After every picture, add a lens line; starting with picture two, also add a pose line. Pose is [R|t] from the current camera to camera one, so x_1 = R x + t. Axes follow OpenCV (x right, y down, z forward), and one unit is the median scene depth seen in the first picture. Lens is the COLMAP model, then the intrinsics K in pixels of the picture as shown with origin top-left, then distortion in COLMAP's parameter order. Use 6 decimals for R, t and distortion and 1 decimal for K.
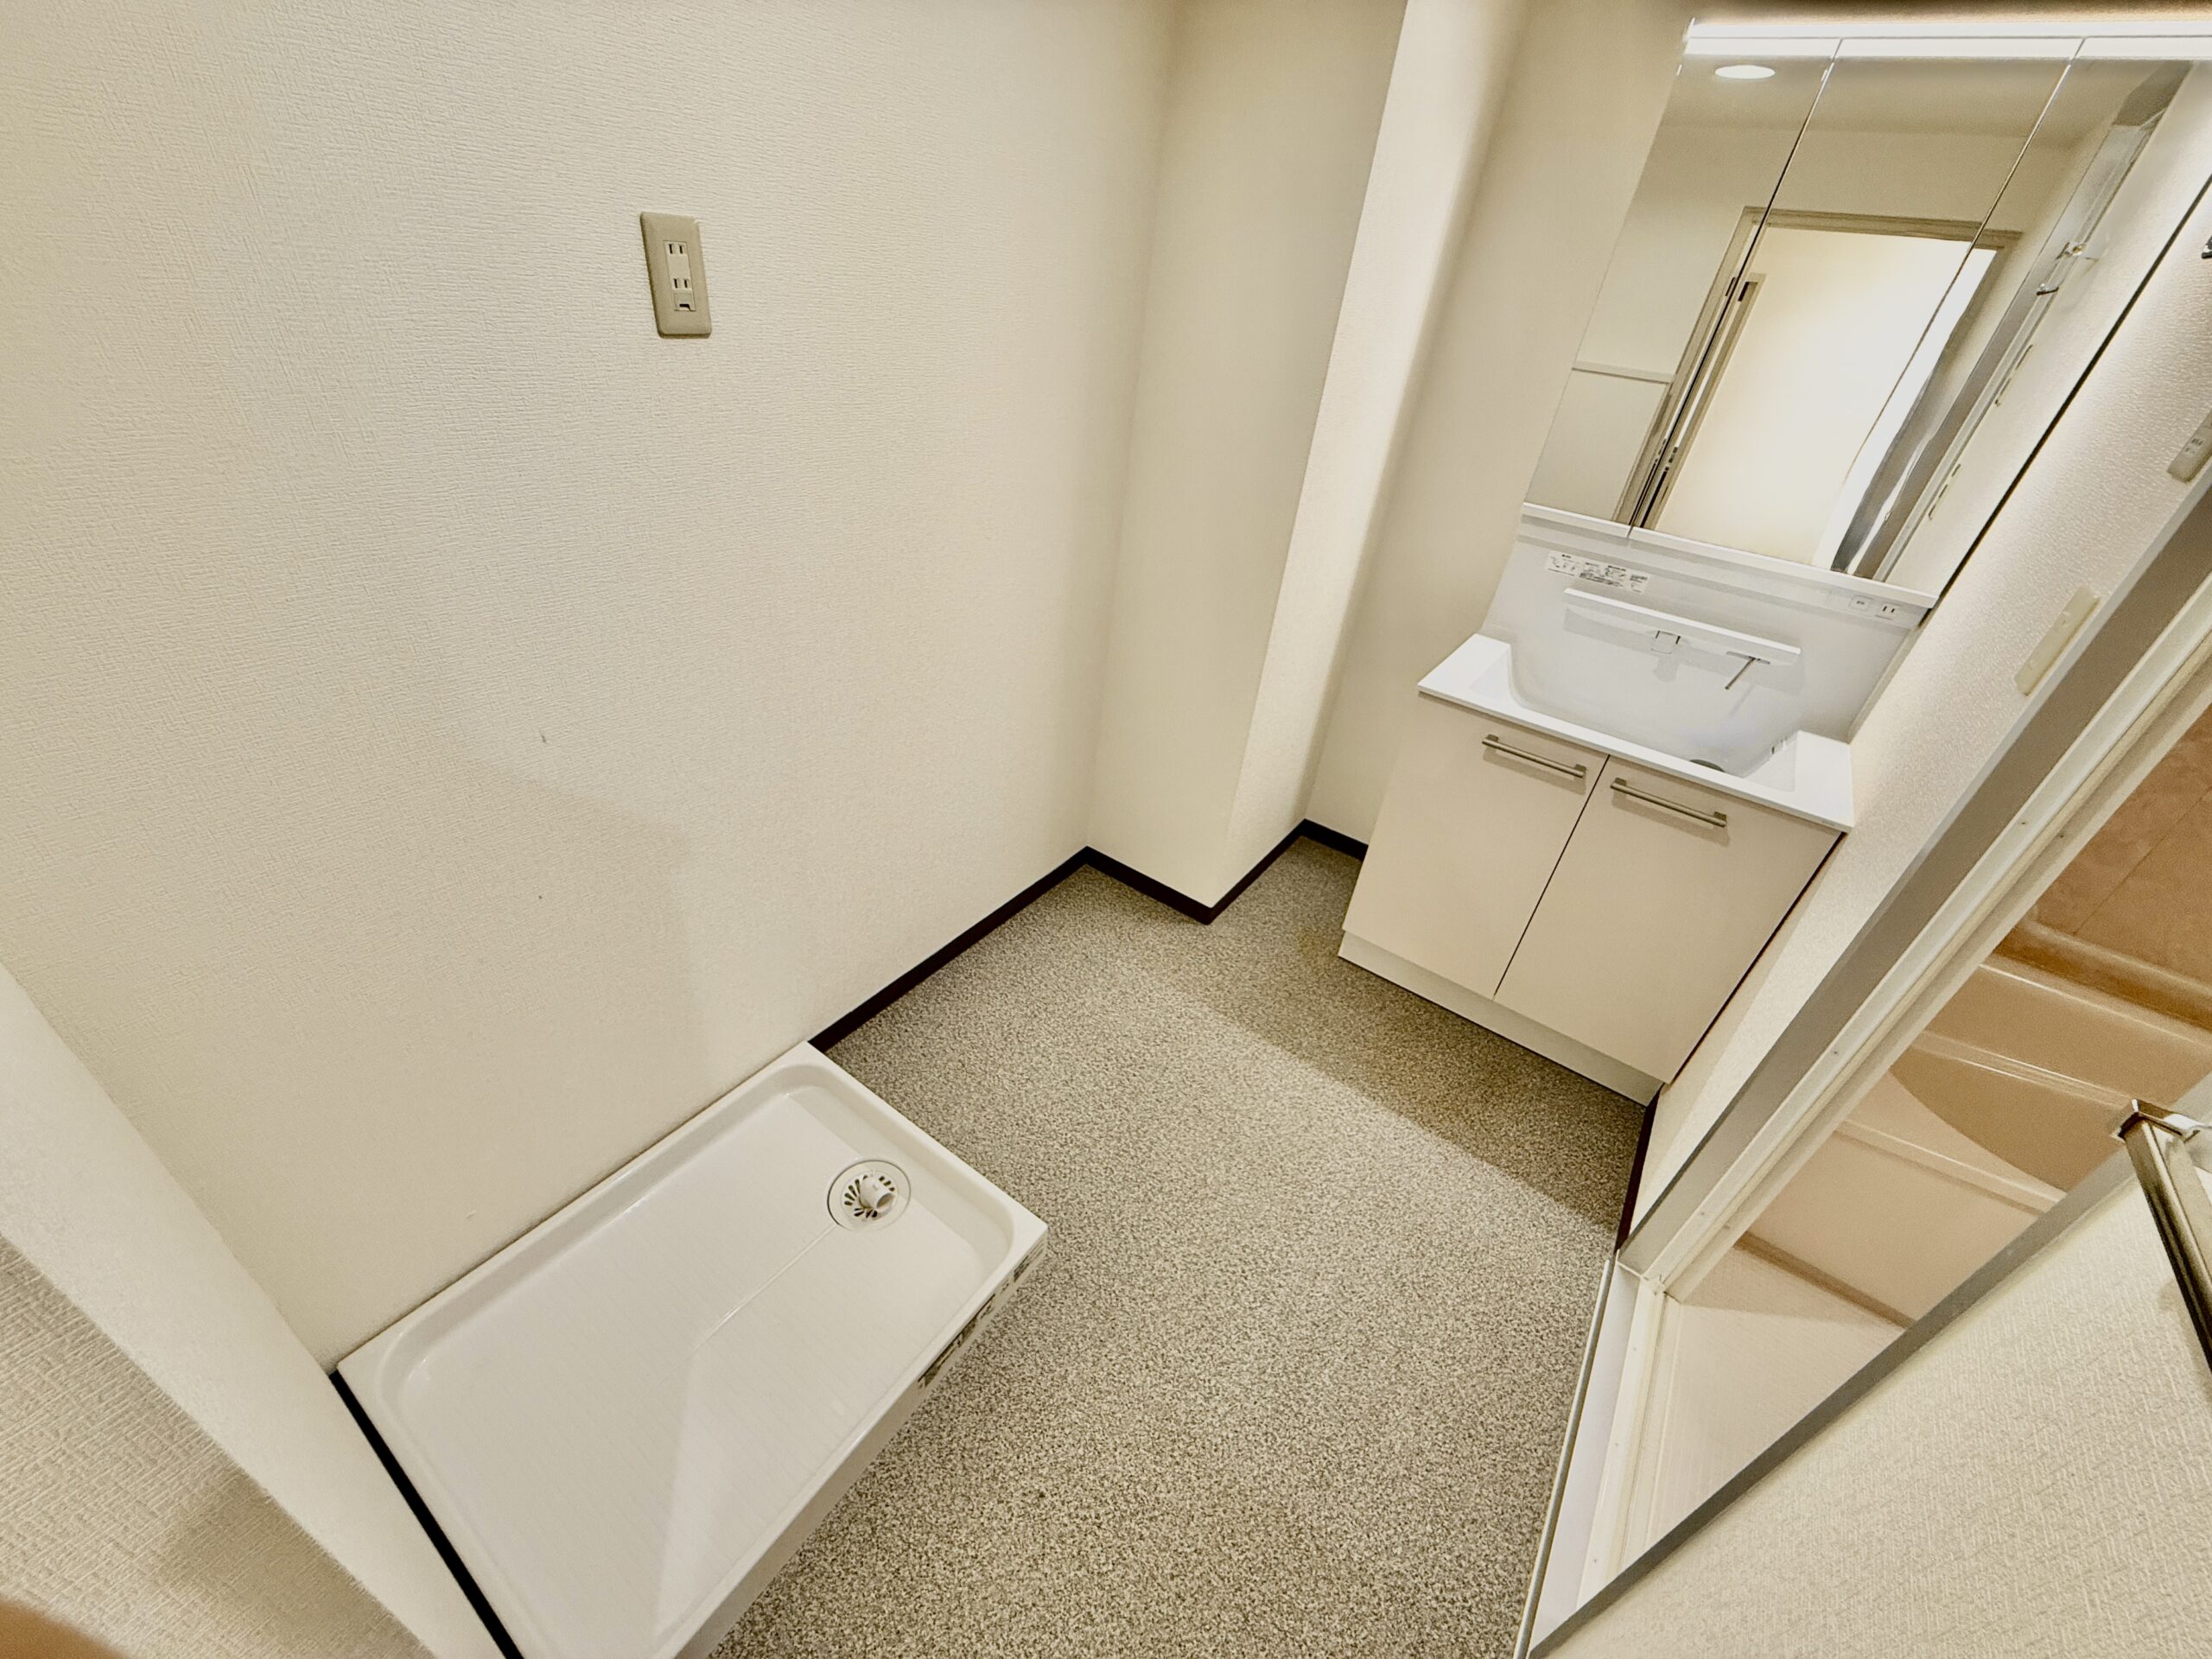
lens RADIAL K [[881.3, 0, 1102.1], [0, 881.3, 836.8], [0, 0, 1]] dist [-0.000254, 0.000346]
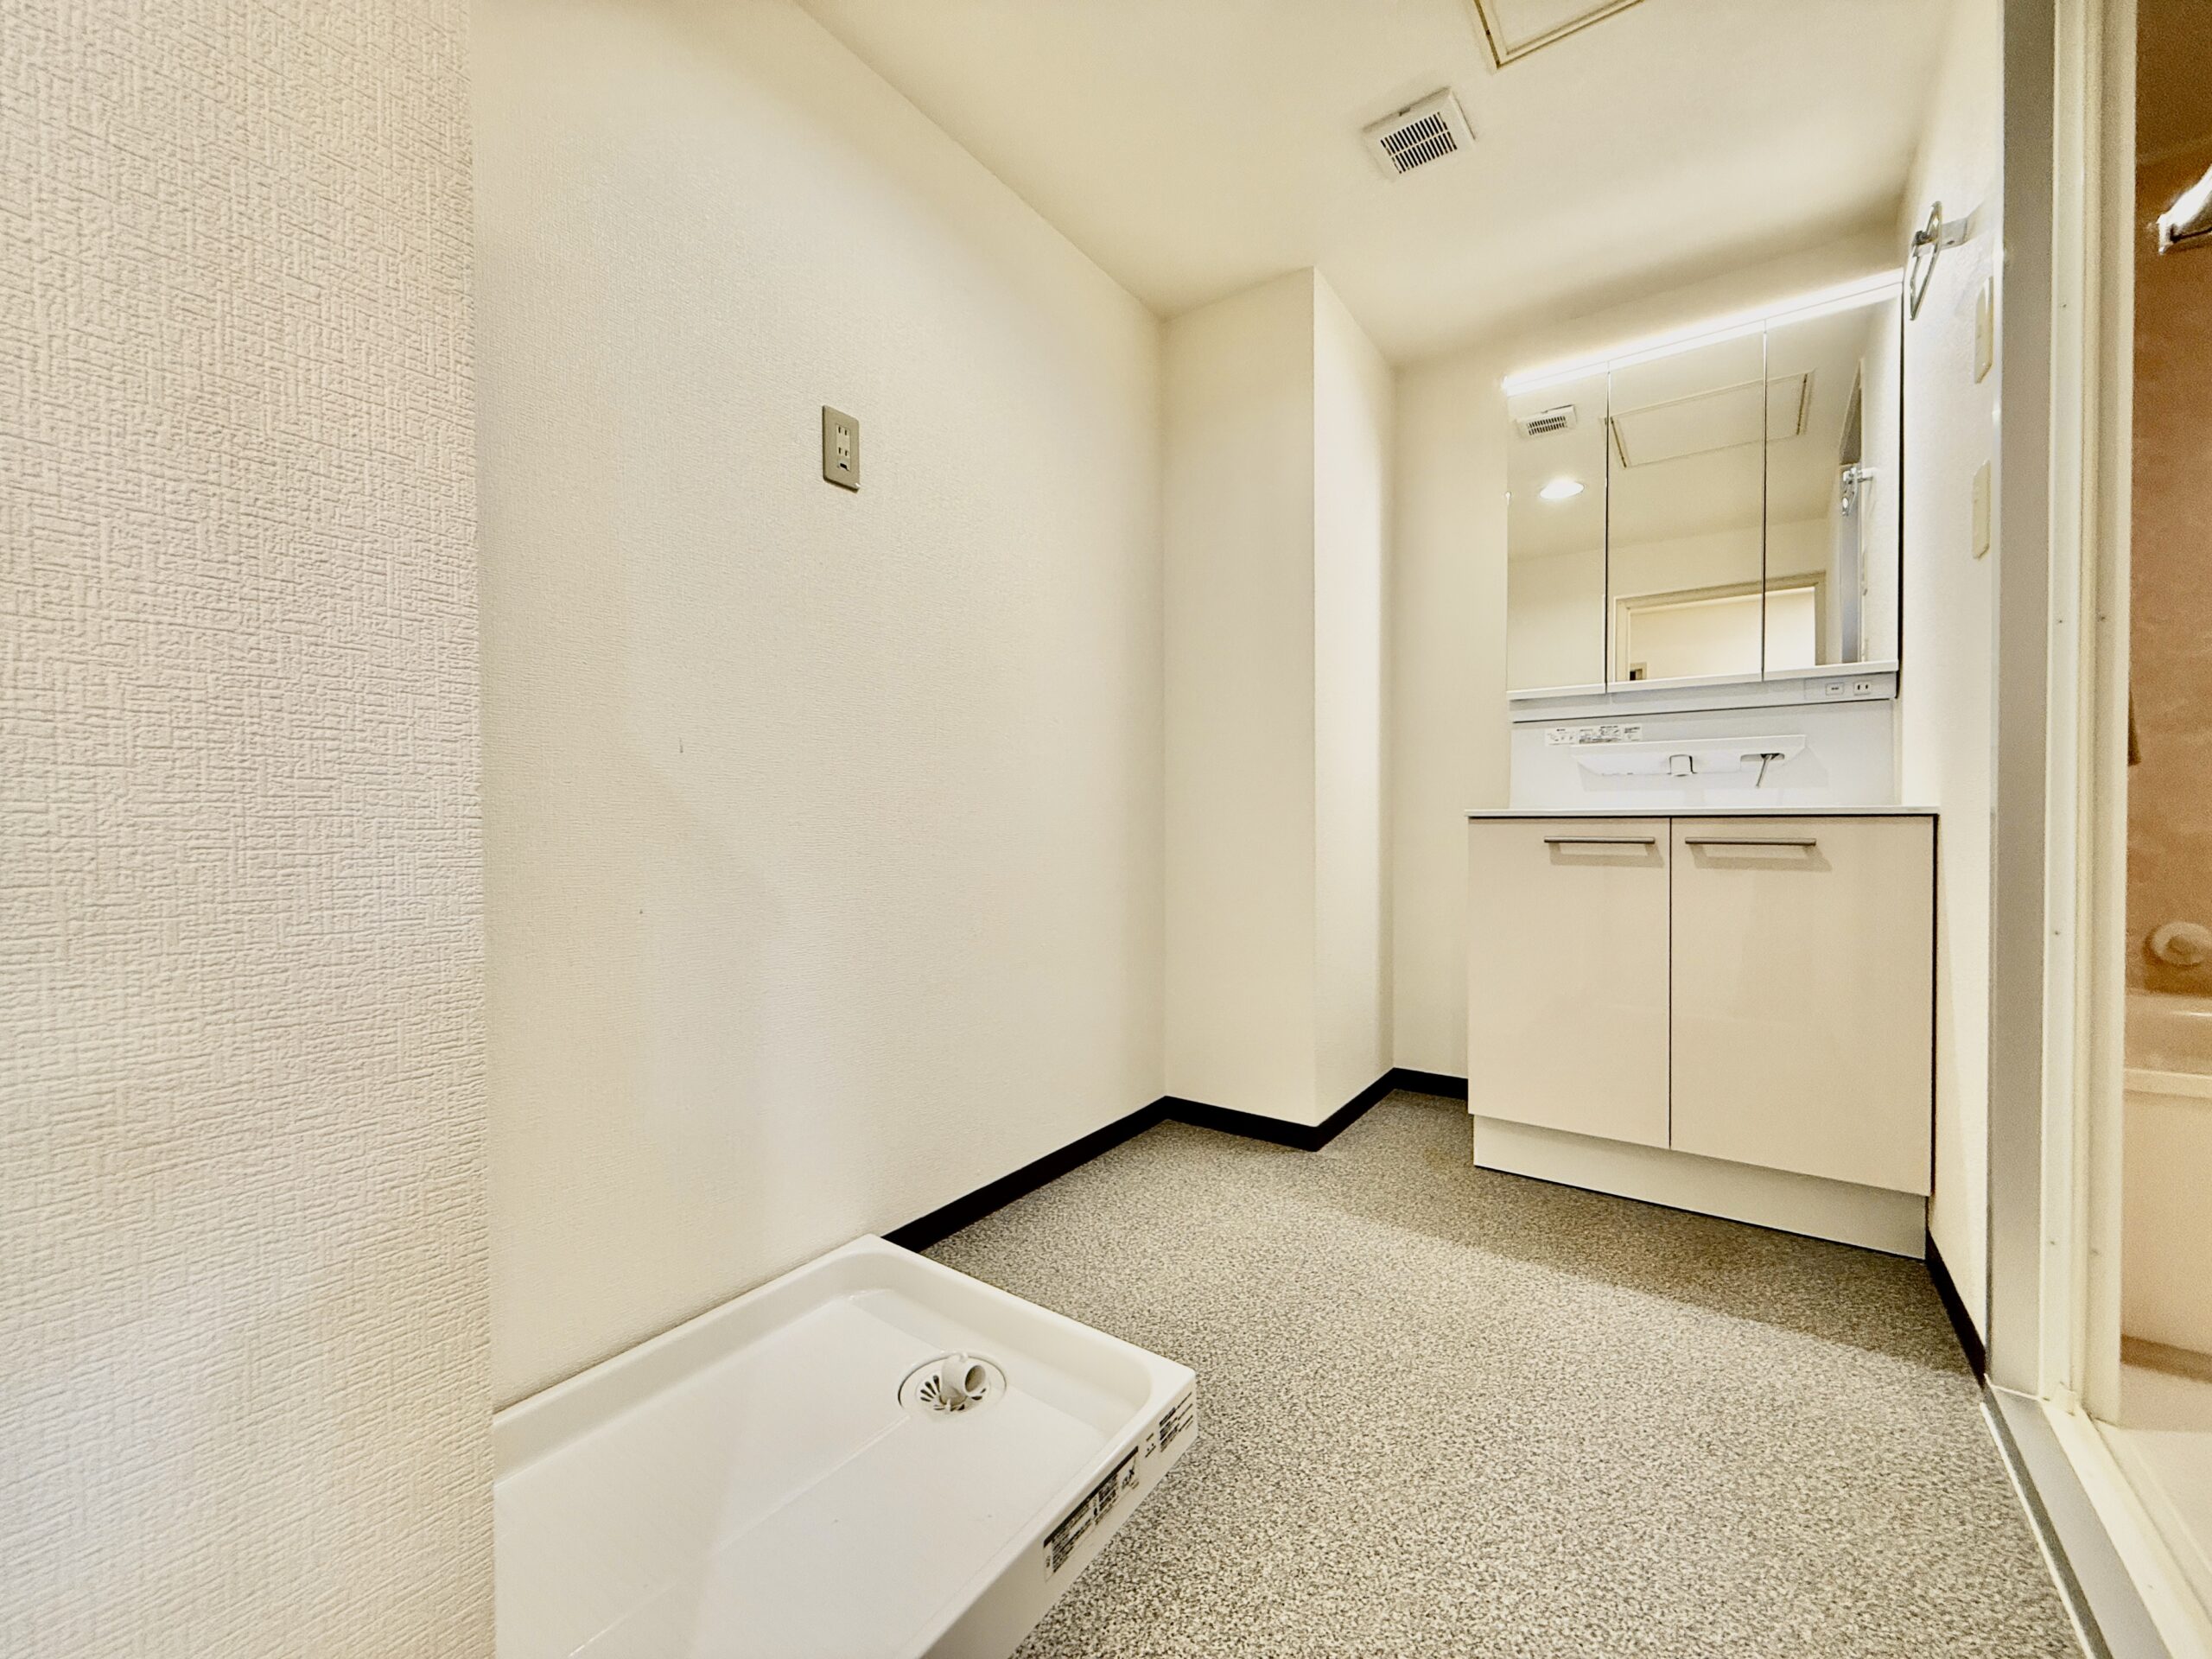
lens RADIAL K [[881.3, 0, 1102.9], [0, 881.3, 825.2], [0, 0, 1]] dist [-0.000254, 0.000346]
pose [[0.994334, -0.106292, 0.001408, -0.088247], [0.089844, 0.833233, -0.545574, 0.439922], [0.056817, 0.542609, 0.838061, 0.115180]]
